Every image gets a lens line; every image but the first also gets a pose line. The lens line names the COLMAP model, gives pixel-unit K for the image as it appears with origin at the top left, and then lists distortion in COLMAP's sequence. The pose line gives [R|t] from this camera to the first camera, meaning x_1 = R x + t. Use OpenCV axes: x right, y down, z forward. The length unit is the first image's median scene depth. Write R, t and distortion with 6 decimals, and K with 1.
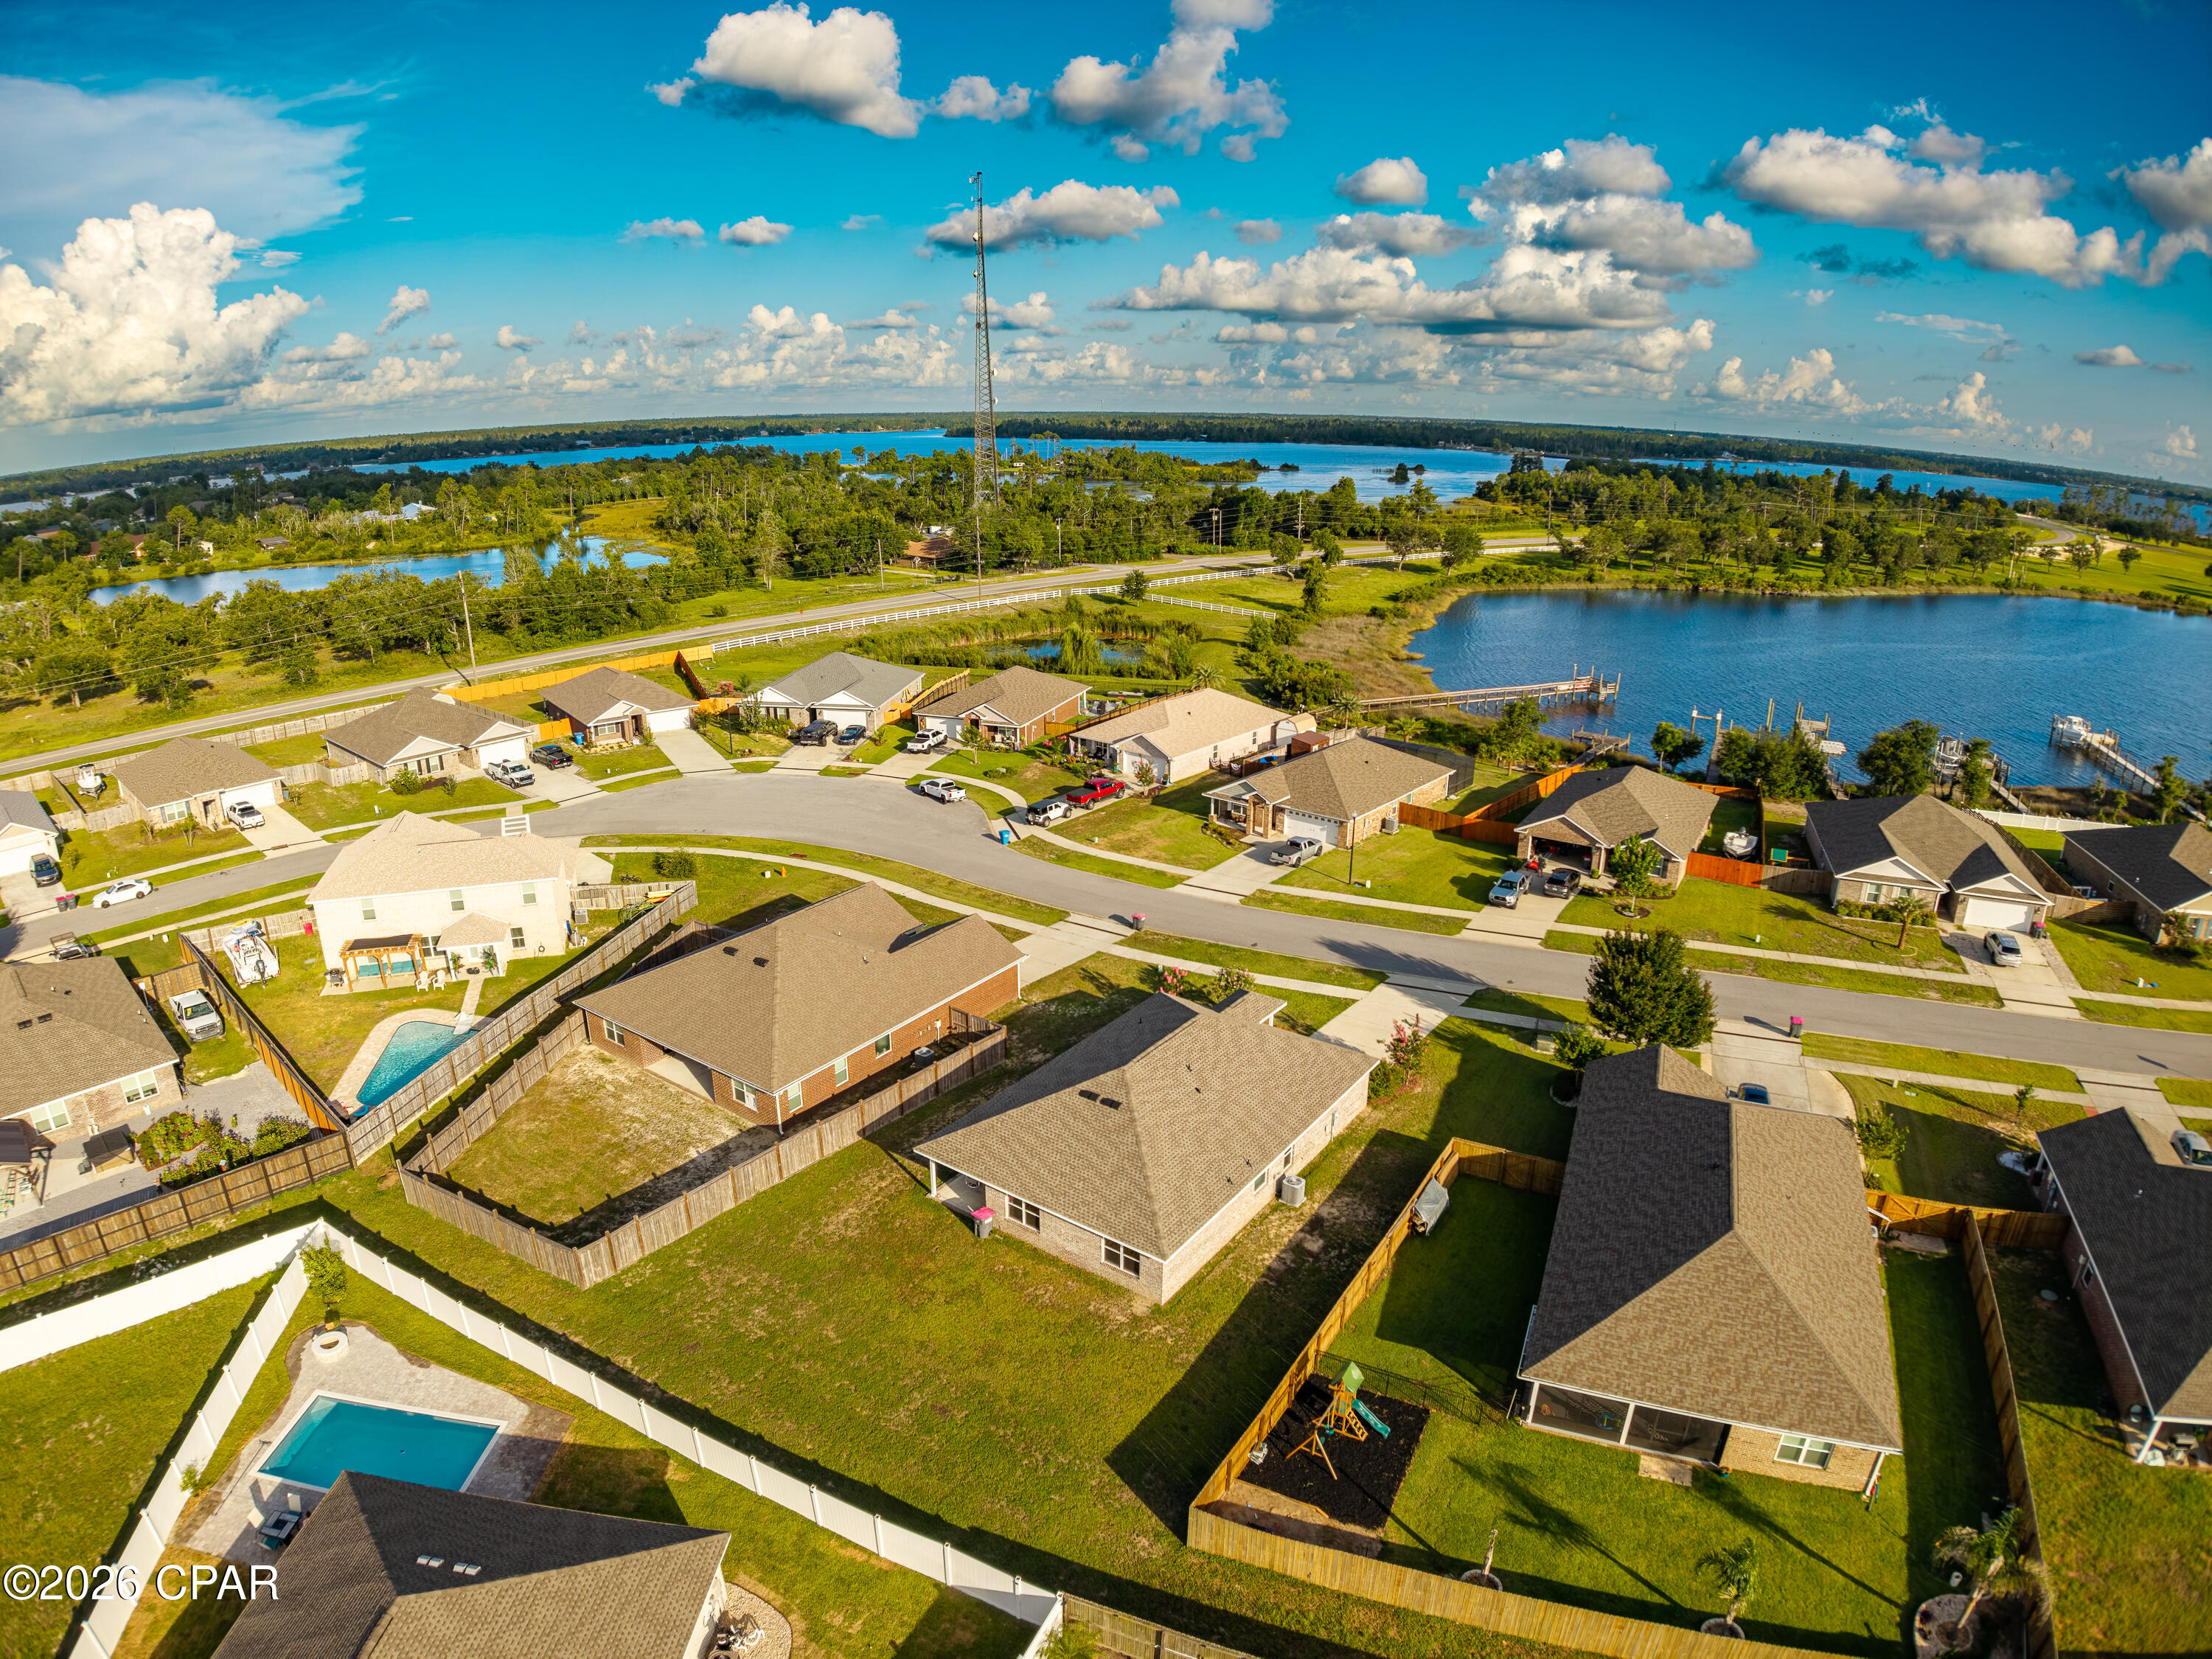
lens RADIAL K [[1487.8, 0, 1106.0], [0, 1487.8, 829.5], [0, 0, 1]] dist [-0.181701, -0.005556]
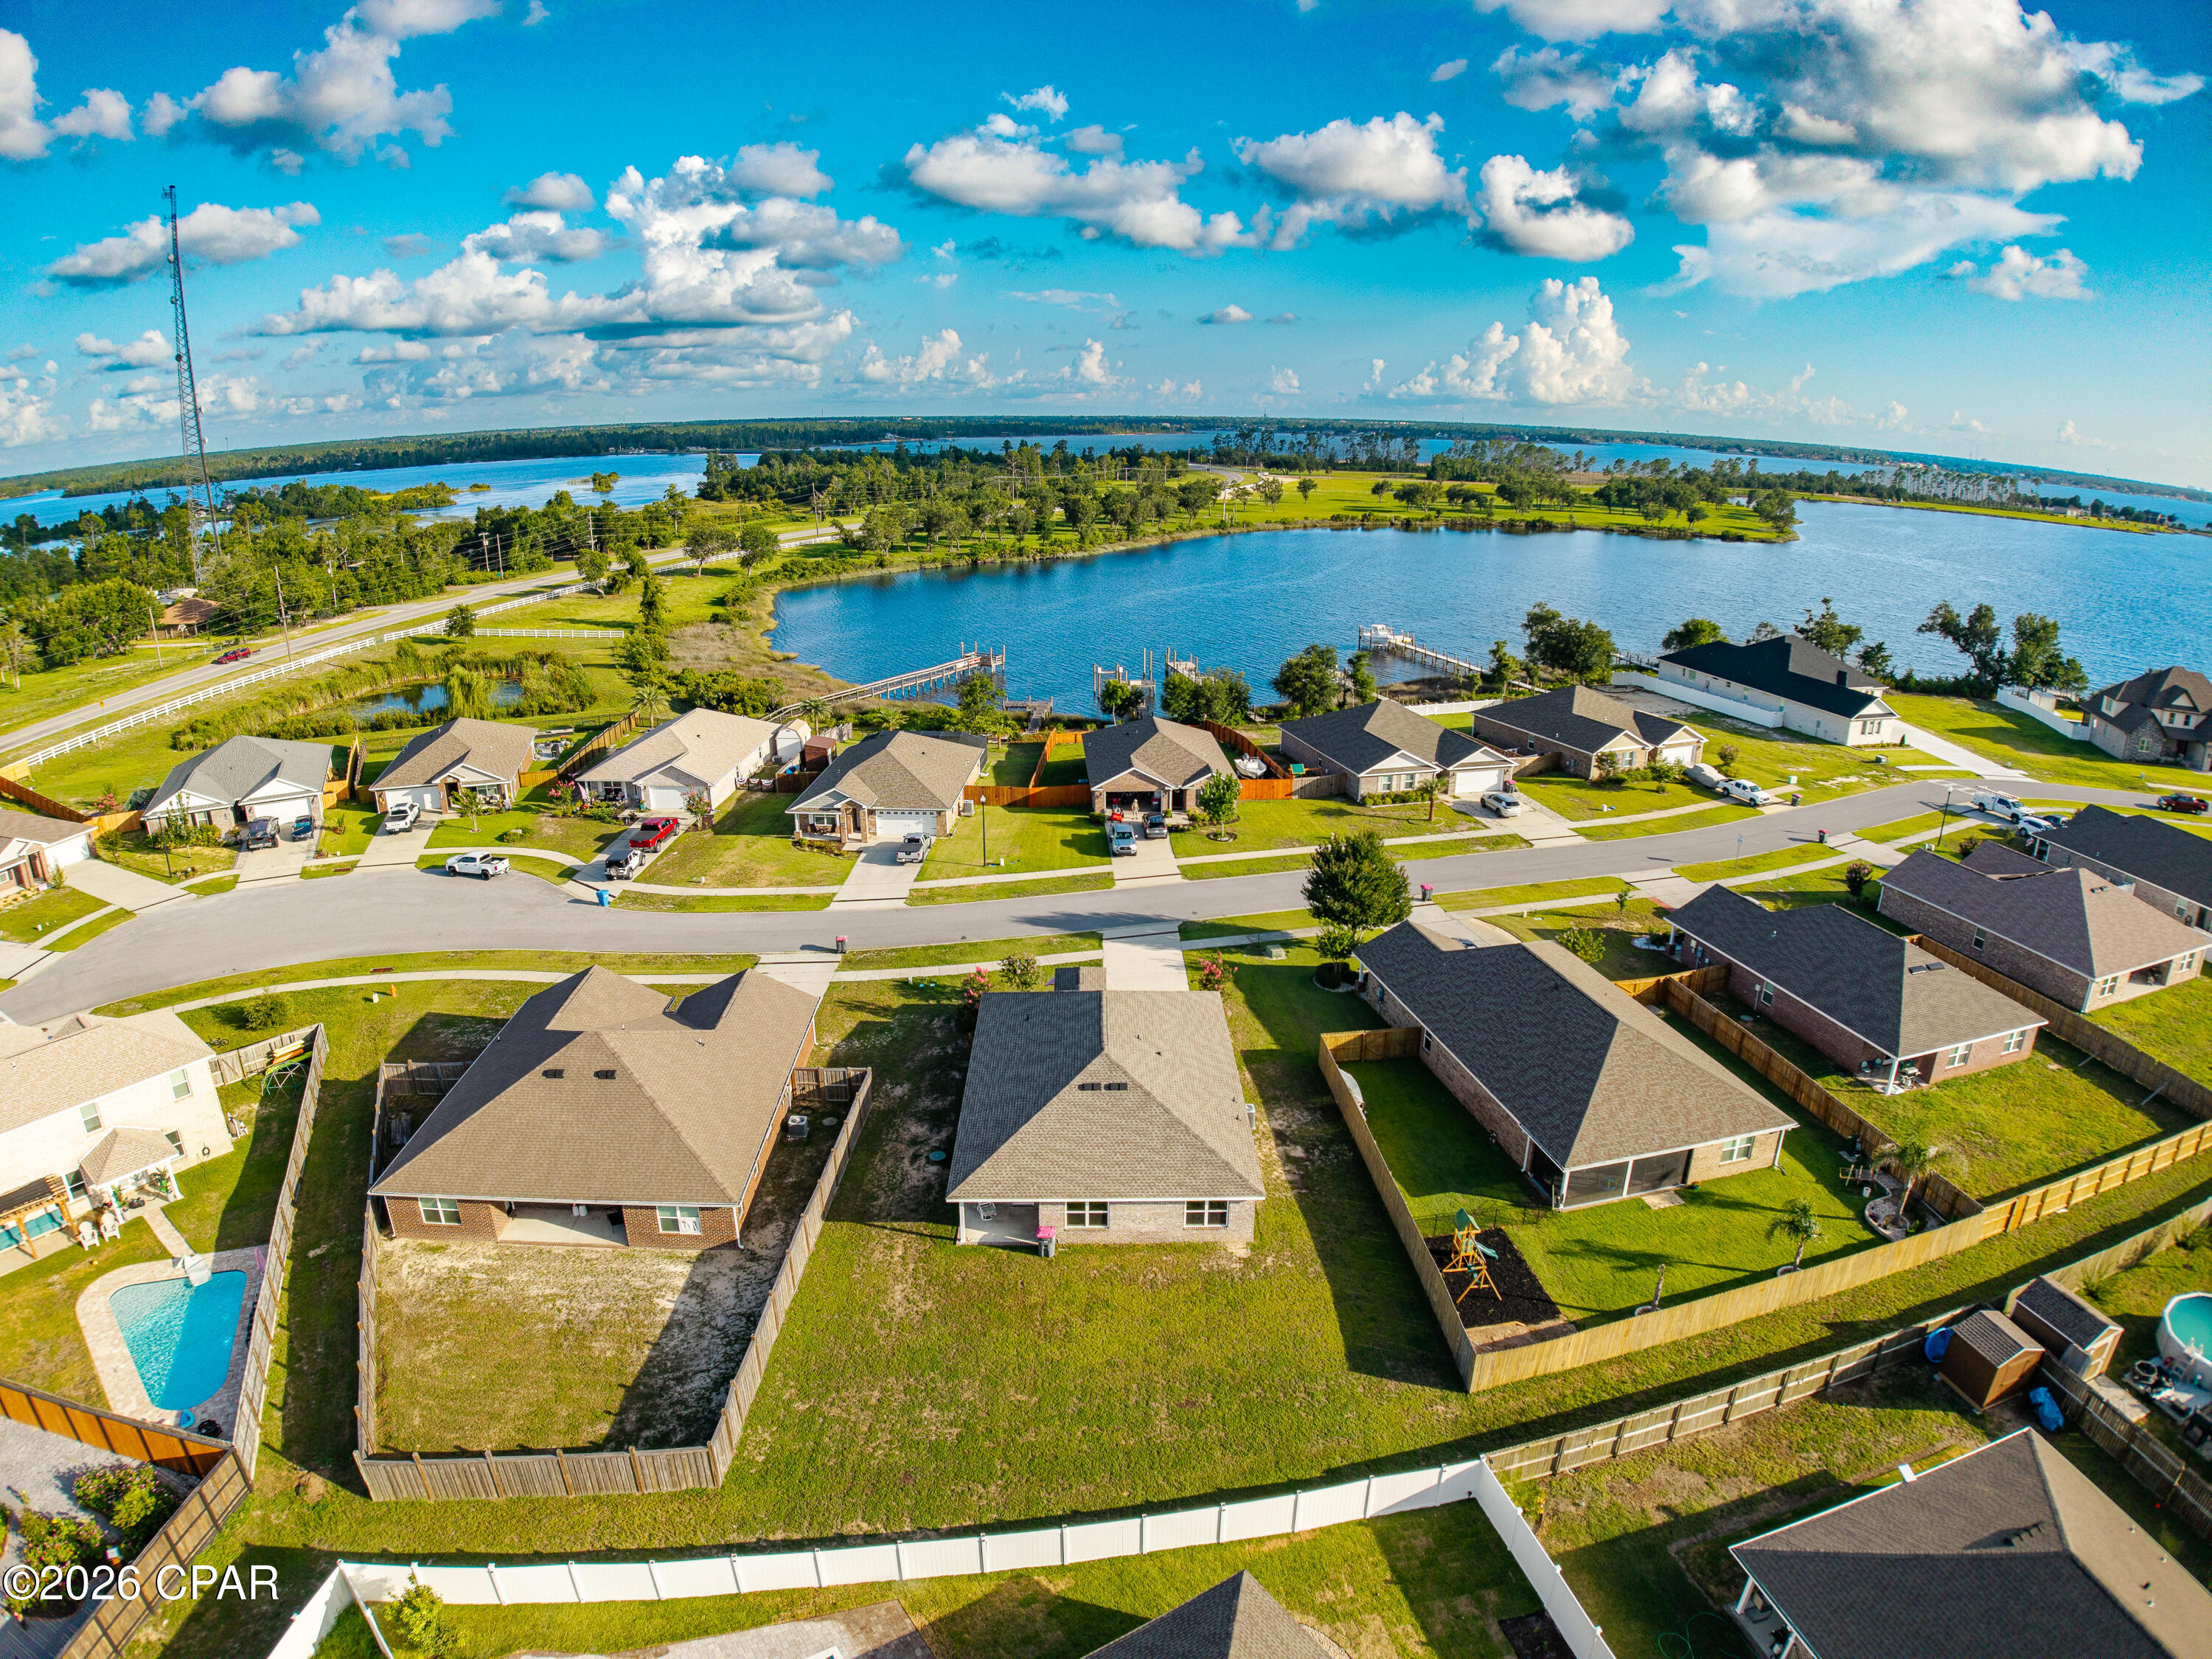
lens RADIAL K [[1487.8, 0, 1106.0], [0, 1487.8, 829.5], [0, 0, 1]] dist [-0.181701, -0.005556]
pose [[0.755173, -0.184129, 0.629135, -0.380775], [0.181721, 0.980929, 0.068962, -0.040480], [-0.629835, 0.062249, 0.774231, 0.113238]]
